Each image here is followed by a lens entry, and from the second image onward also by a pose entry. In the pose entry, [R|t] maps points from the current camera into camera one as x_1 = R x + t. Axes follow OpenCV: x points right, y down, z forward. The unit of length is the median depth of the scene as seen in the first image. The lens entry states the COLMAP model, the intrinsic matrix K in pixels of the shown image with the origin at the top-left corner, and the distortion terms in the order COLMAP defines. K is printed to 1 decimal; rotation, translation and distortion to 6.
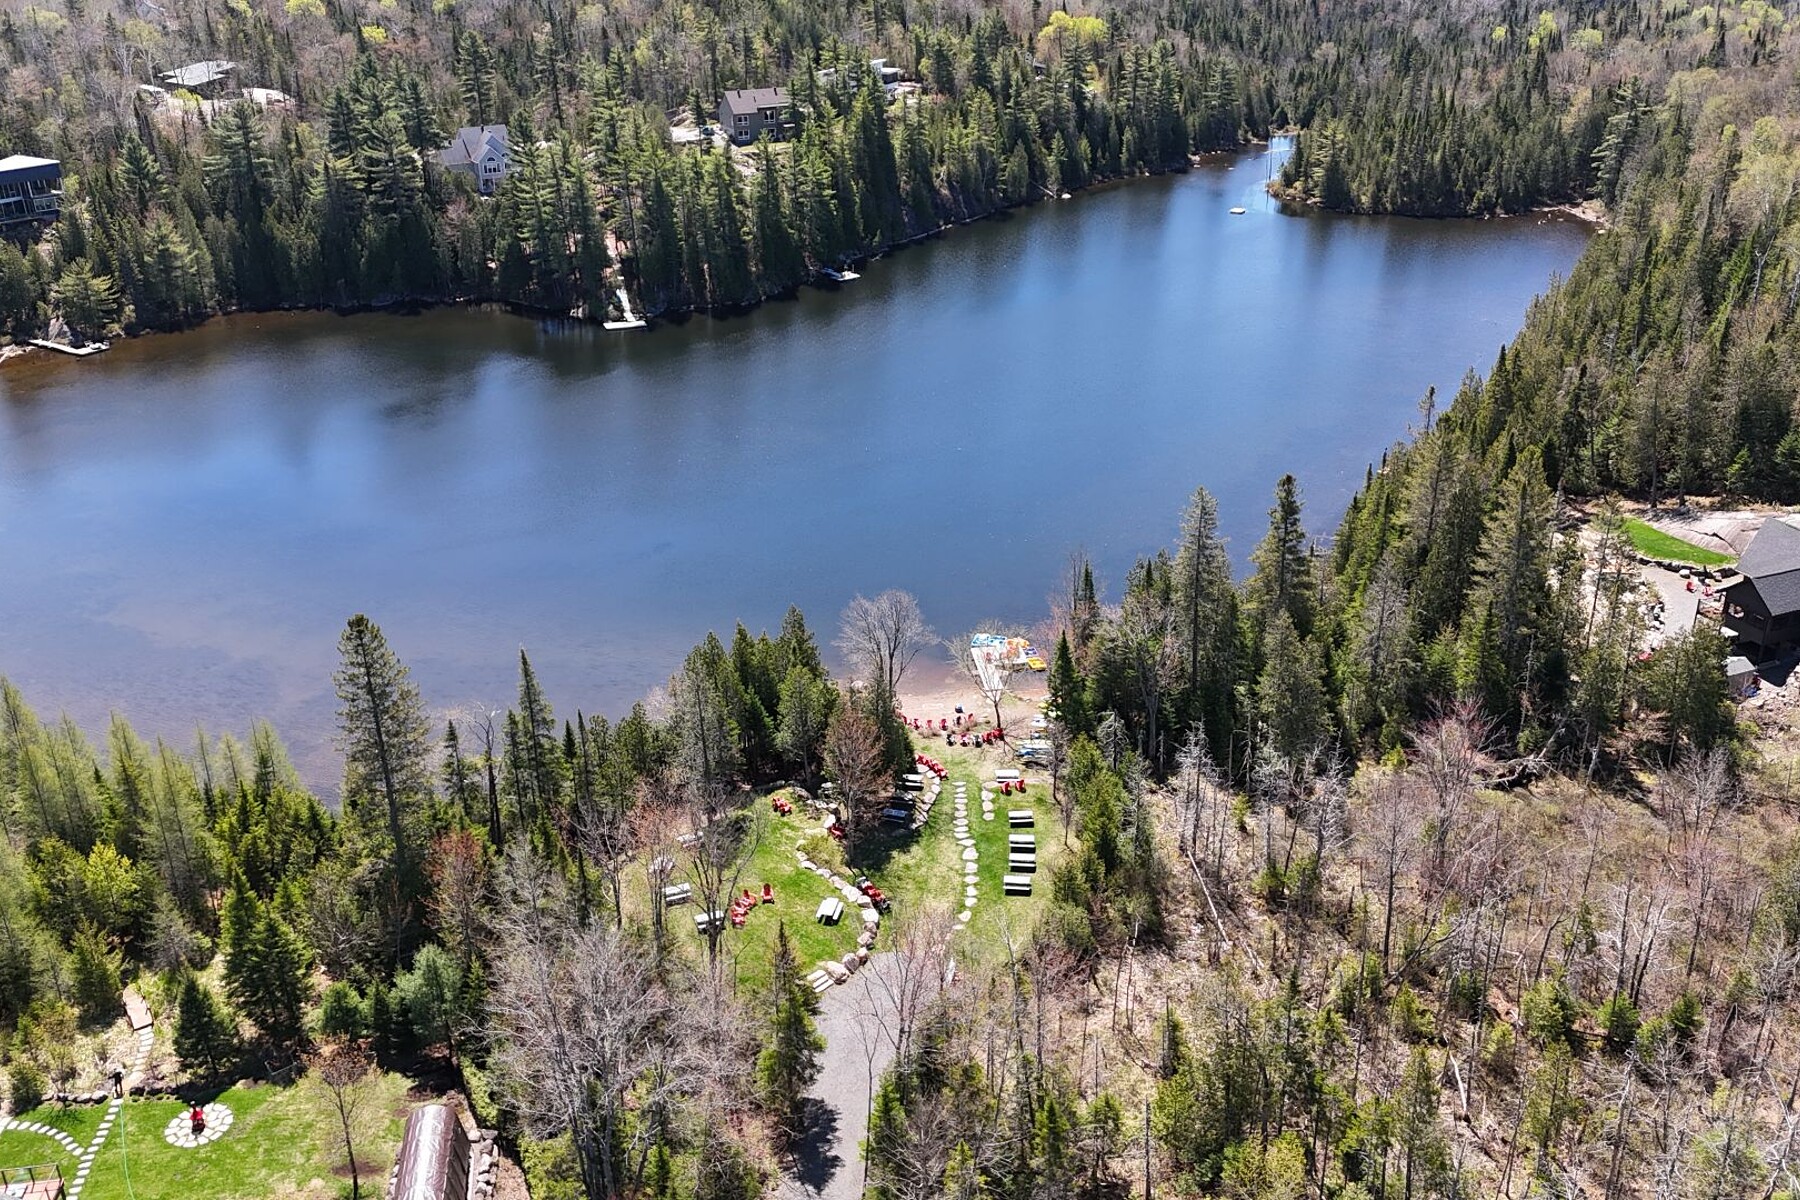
lens RADIAL K [[1547.1, 0, 900.0], [0, 1547.1, 600.0], [0, 0, 1]] dist [0.078648, -0.084731]
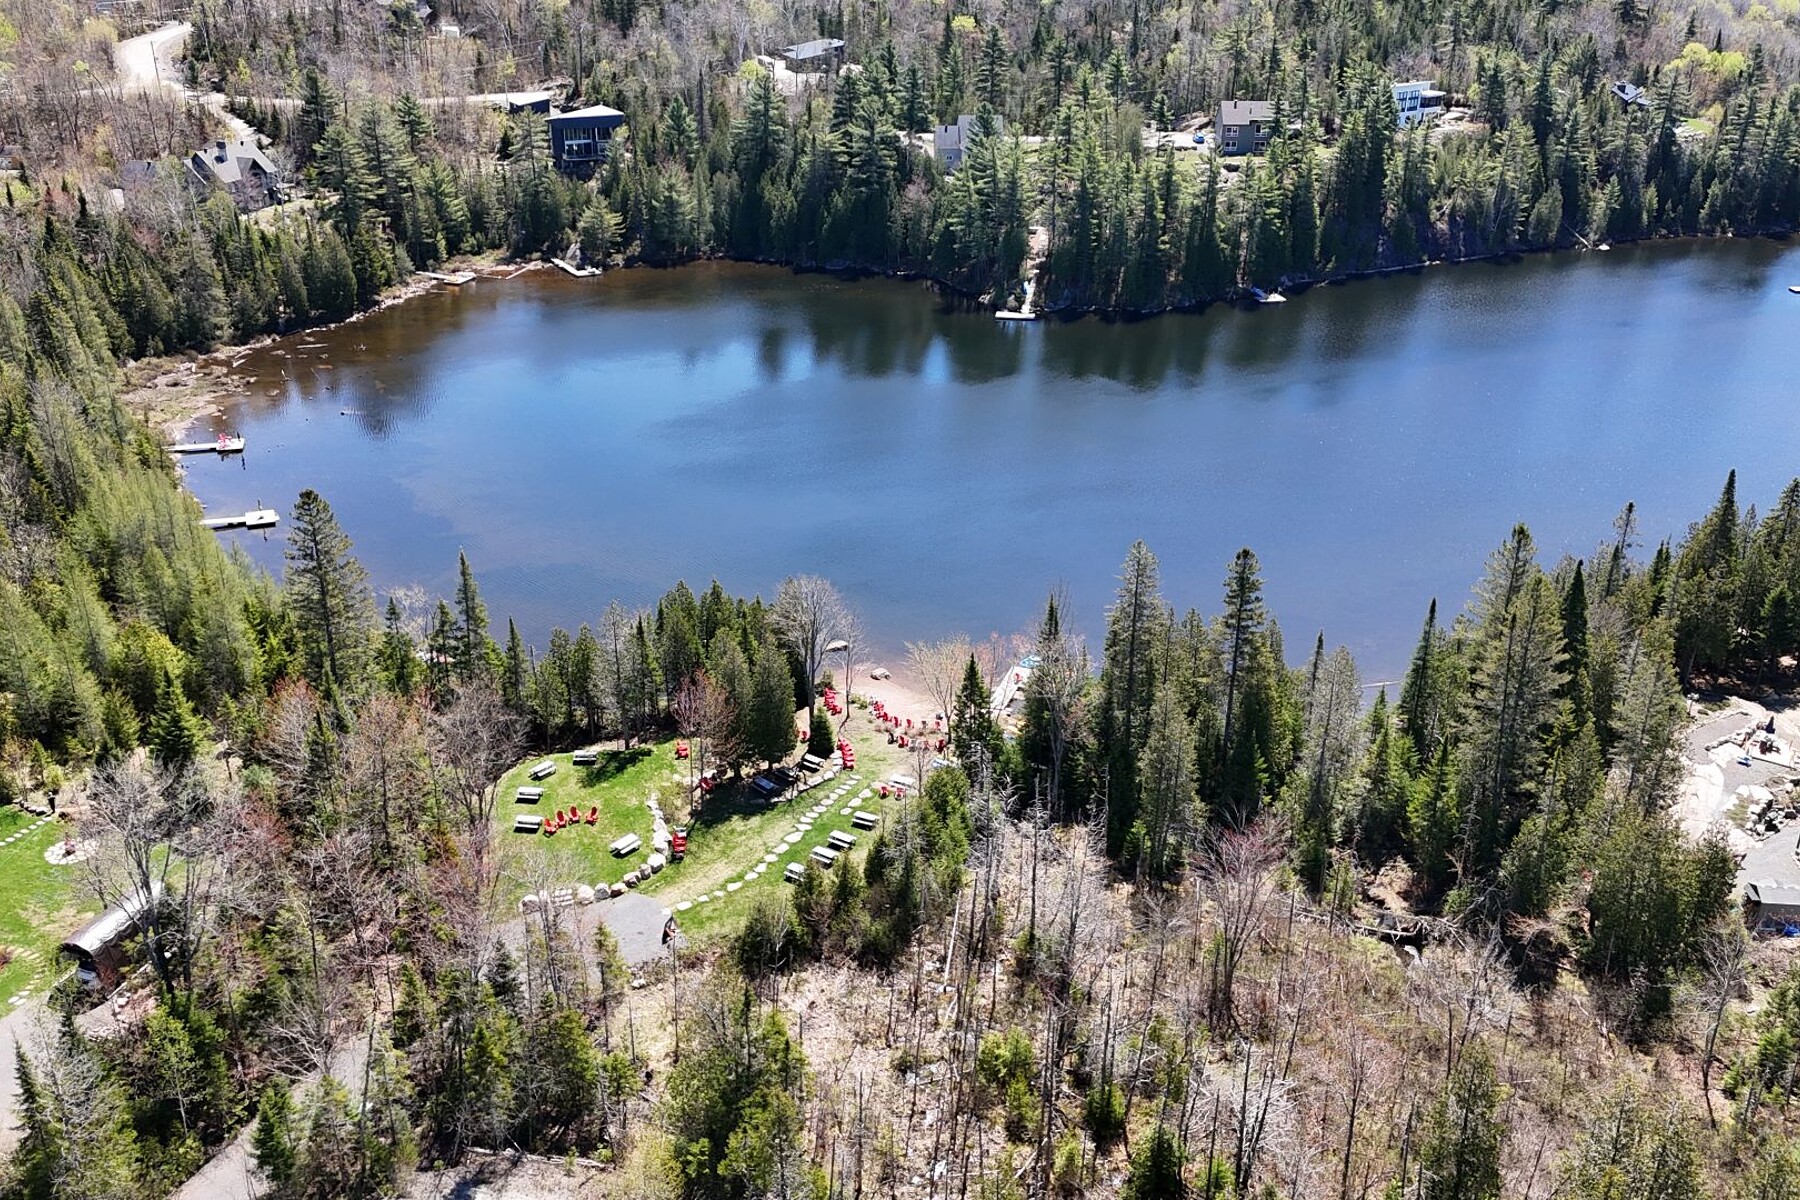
lens RADIAL K [[1547.1, 0, 900.0], [0, 1547.1, 600.0], [0, 0, 1]] dist [0.078648, -0.084731]
pose [[0.890604, 0.215507, -0.400477, 0.379272], [-0.215567, 0.975428, 0.045512, -0.040811], [0.400445, 0.045797, 0.915176, 0.059186]]
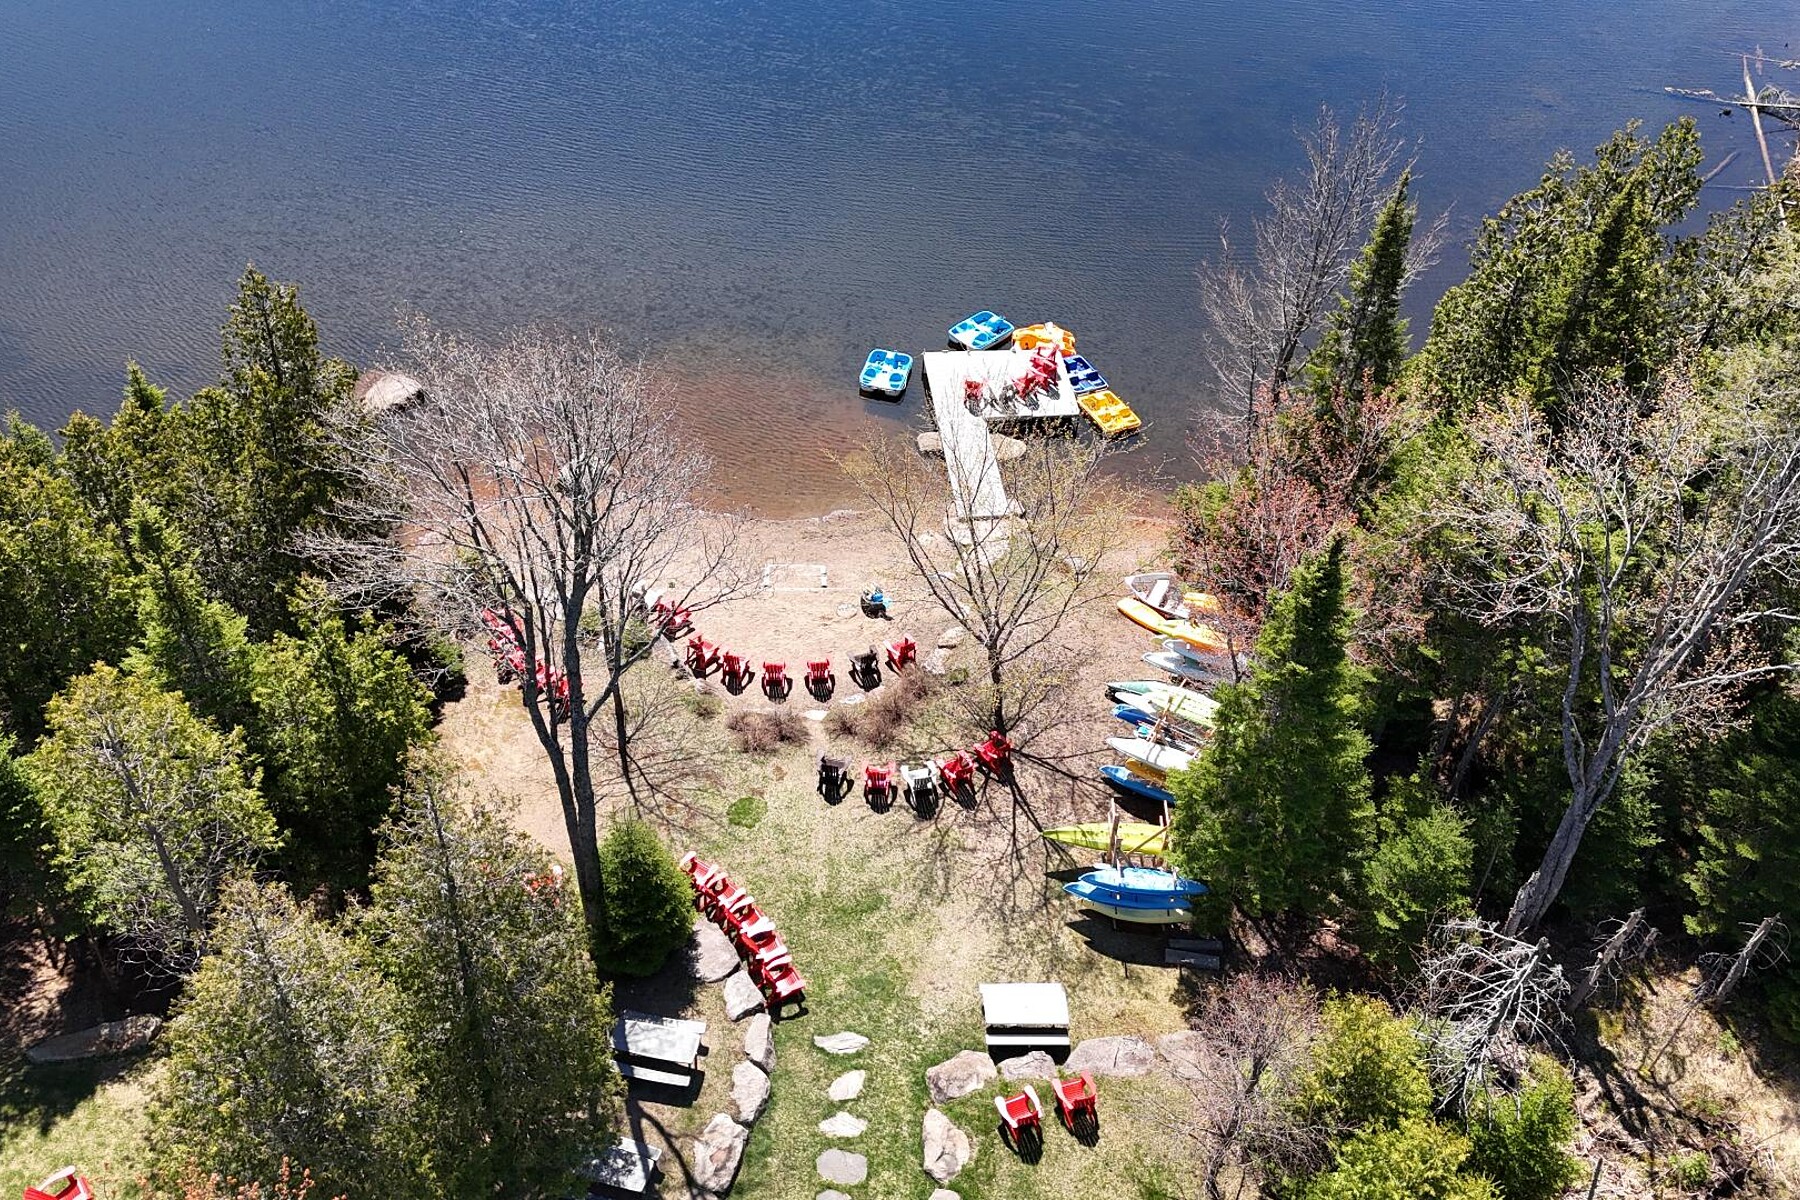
lens RADIAL K [[1547.1, 0, 900.0], [0, 1547.1, 600.0], [0, 0, 1]] dist [0.078648, -0.084731]
pose [[0.997006, 0.057037, 0.052206, 0.024986], [-0.071380, 0.938483, 0.337867, -0.037335], [-0.029724, -0.340582, 0.939745, 0.655112]]
